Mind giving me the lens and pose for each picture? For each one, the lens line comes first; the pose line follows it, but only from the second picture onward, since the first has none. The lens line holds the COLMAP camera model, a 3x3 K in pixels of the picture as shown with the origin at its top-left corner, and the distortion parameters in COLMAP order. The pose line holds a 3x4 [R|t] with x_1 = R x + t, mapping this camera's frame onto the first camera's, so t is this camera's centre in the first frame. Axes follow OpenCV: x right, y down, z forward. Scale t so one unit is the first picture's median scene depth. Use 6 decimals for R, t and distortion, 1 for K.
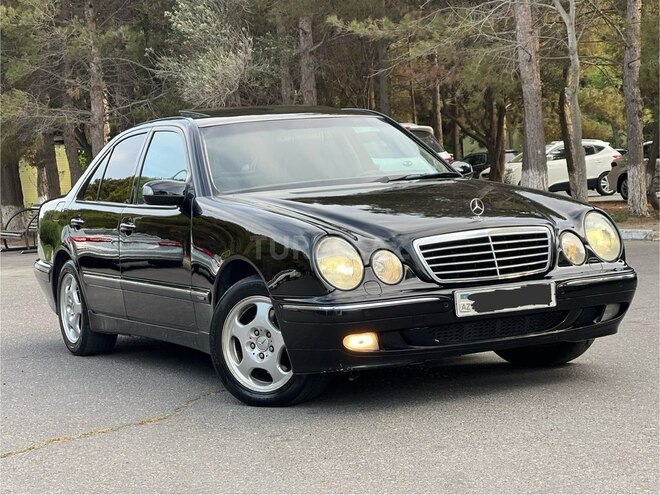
lens RADIAL K [[1438.3, 0, 330.0], [0, 1438.3, 247.5], [0, 0, 1]] dist [0.177310, 0.165013]
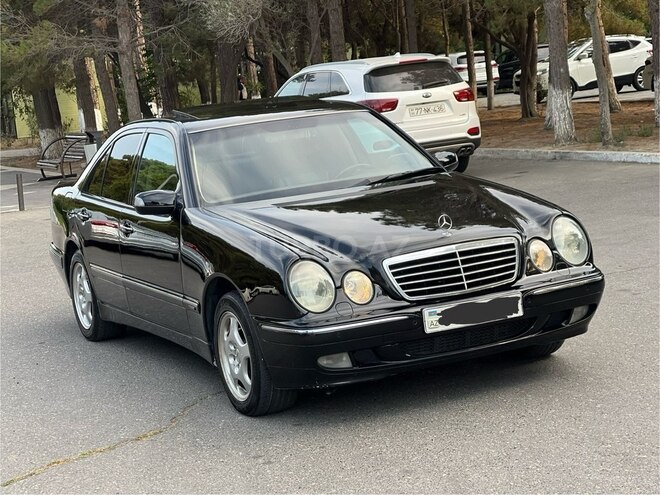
lens RADIAL K [[1429.2, 0, 327.9], [0, 1429.2, 233.6], [0, 0, 1]] dist [0.684595, -6.191822]
pose [[0.998203, -0.045797, -0.038635, 0.057395], [0.048316, 0.996582, 0.067005, -0.093687], [0.035434, -0.068752, 0.997004, -0.042003]]
